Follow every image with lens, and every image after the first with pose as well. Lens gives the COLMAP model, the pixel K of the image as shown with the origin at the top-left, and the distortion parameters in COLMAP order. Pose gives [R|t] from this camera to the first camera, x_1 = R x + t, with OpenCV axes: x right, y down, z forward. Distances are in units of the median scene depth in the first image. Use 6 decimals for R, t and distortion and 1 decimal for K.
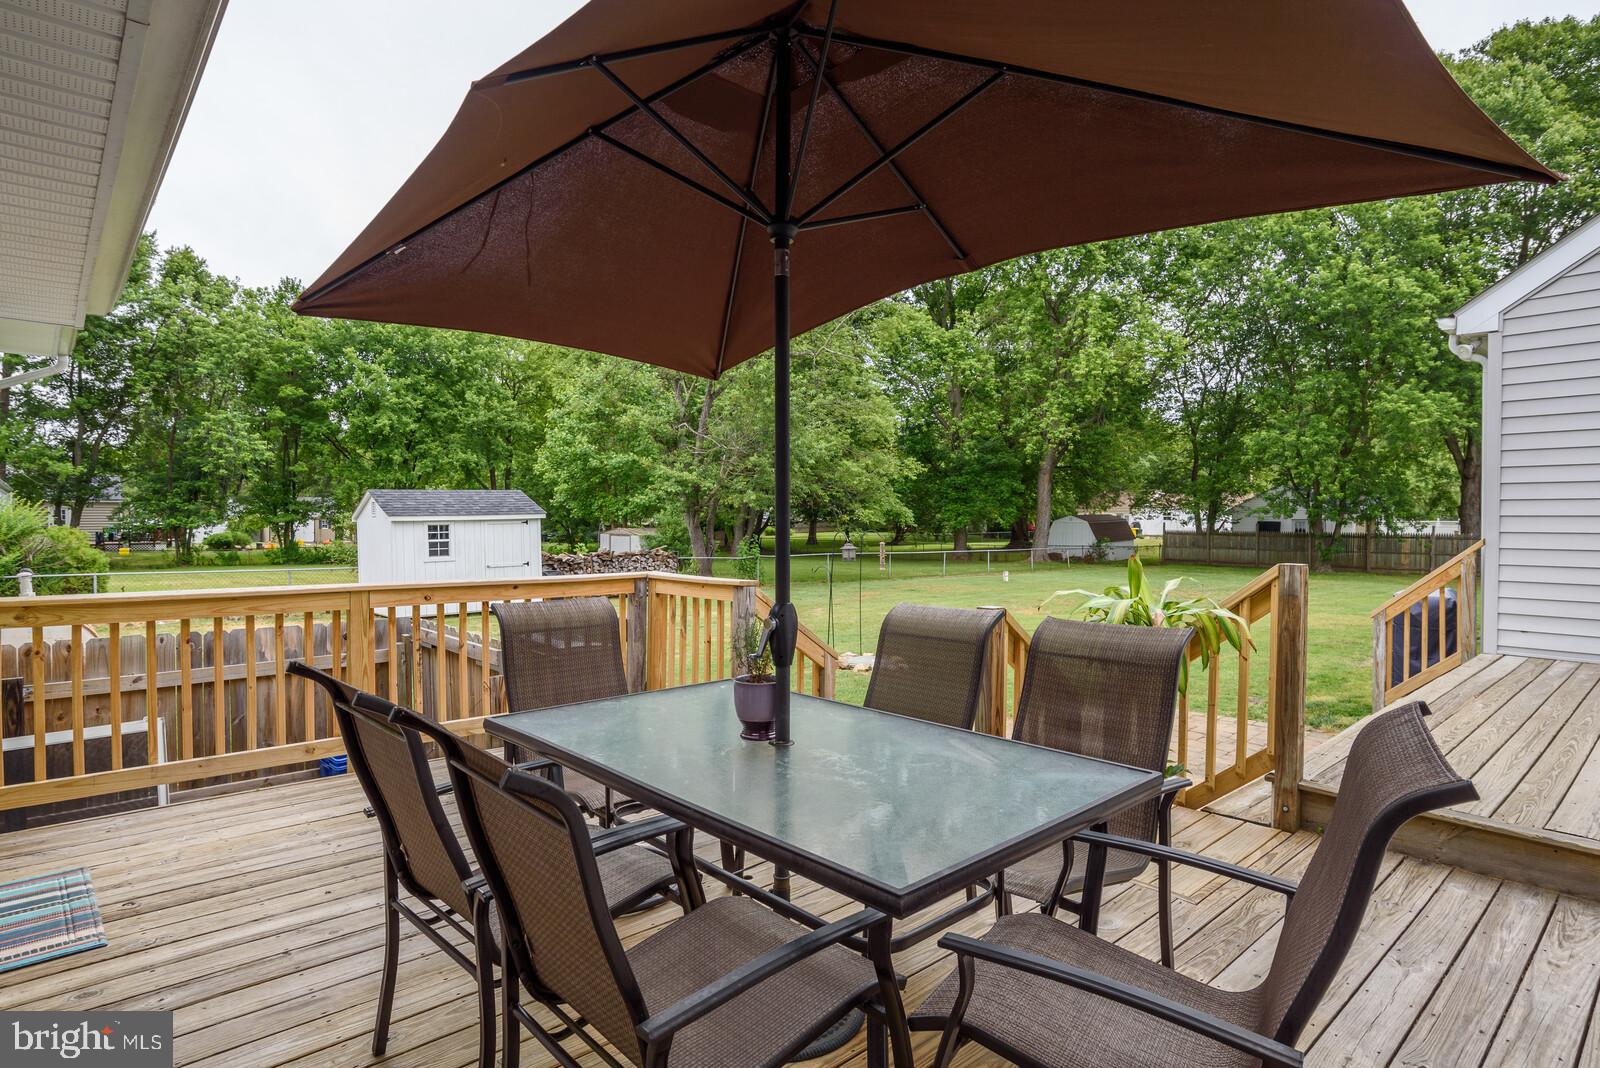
lens RADIAL K [[858.7, 0, 773.2], [0, 858.7, 529.7], [0, 0, 1]] dist [-0.002608, -0.000246]
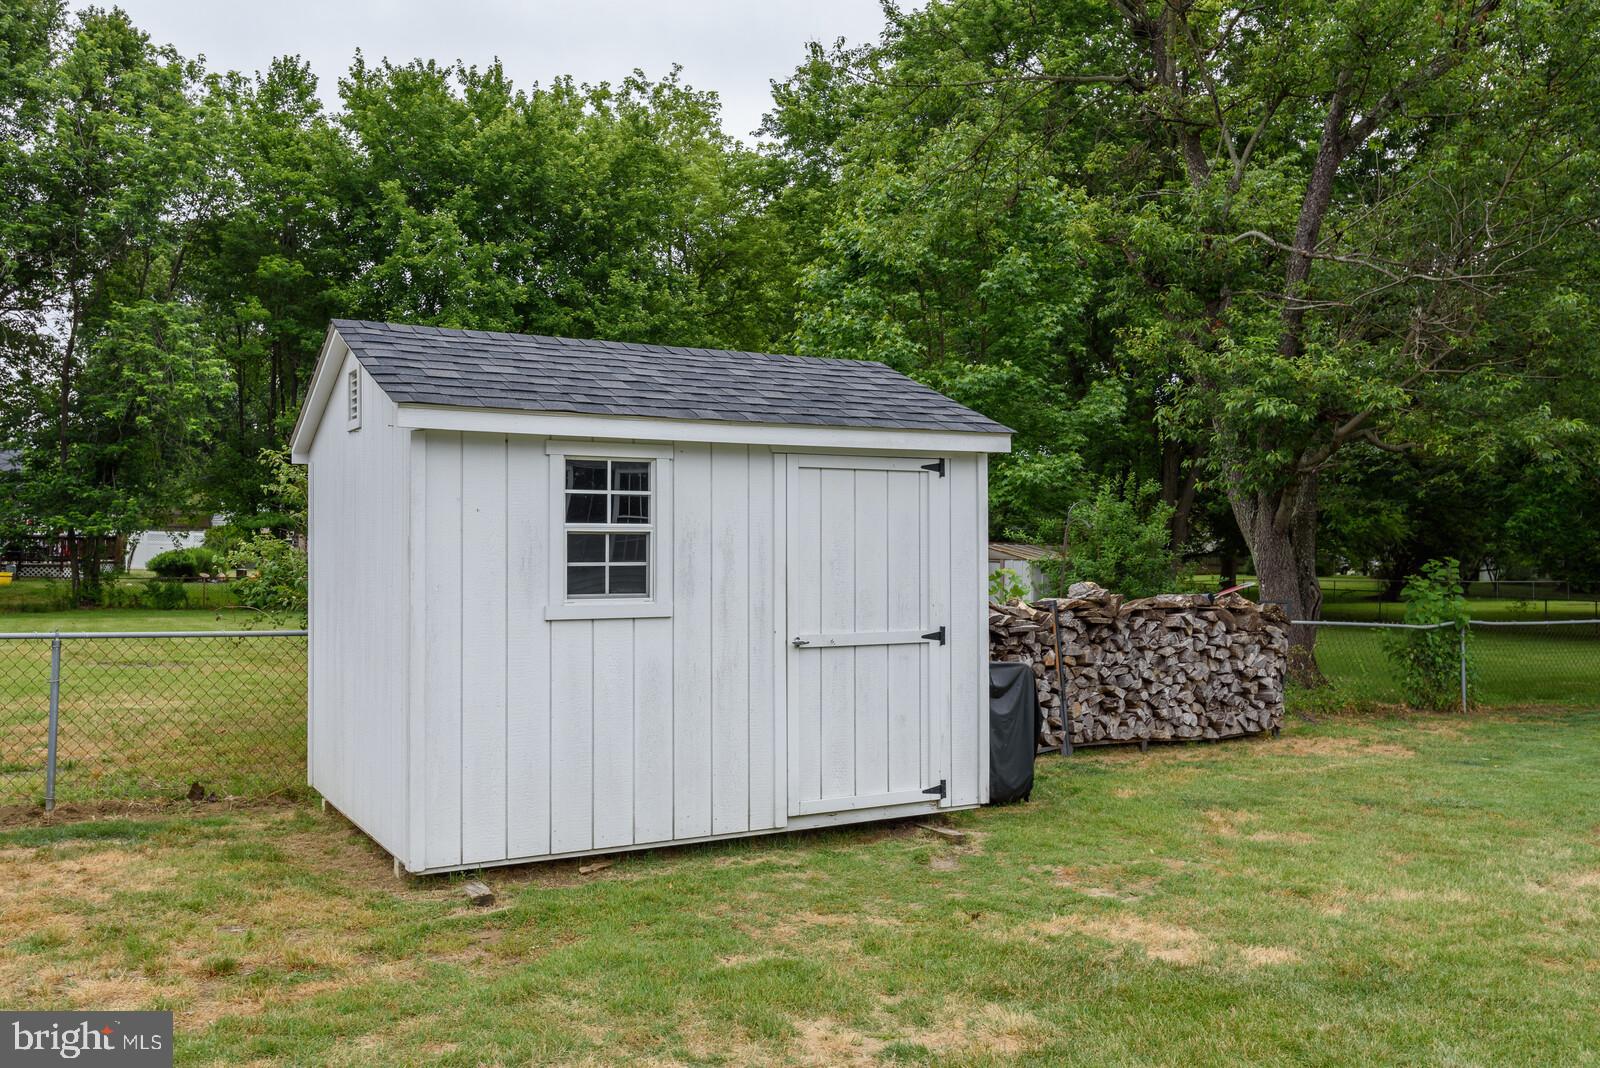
lens RADIAL K [[1319.4, 0, 800.0], [0, 1319.4, 534.0], [0, 0, 1]] dist [0.011204, -0.000039]
pose [[0.984411, 0.014258, -0.175305, -0.131210], [-0.019042, 0.999490, -0.025638, 0.010629], [0.174850, 0.028576, 0.984180, 0.312849]]
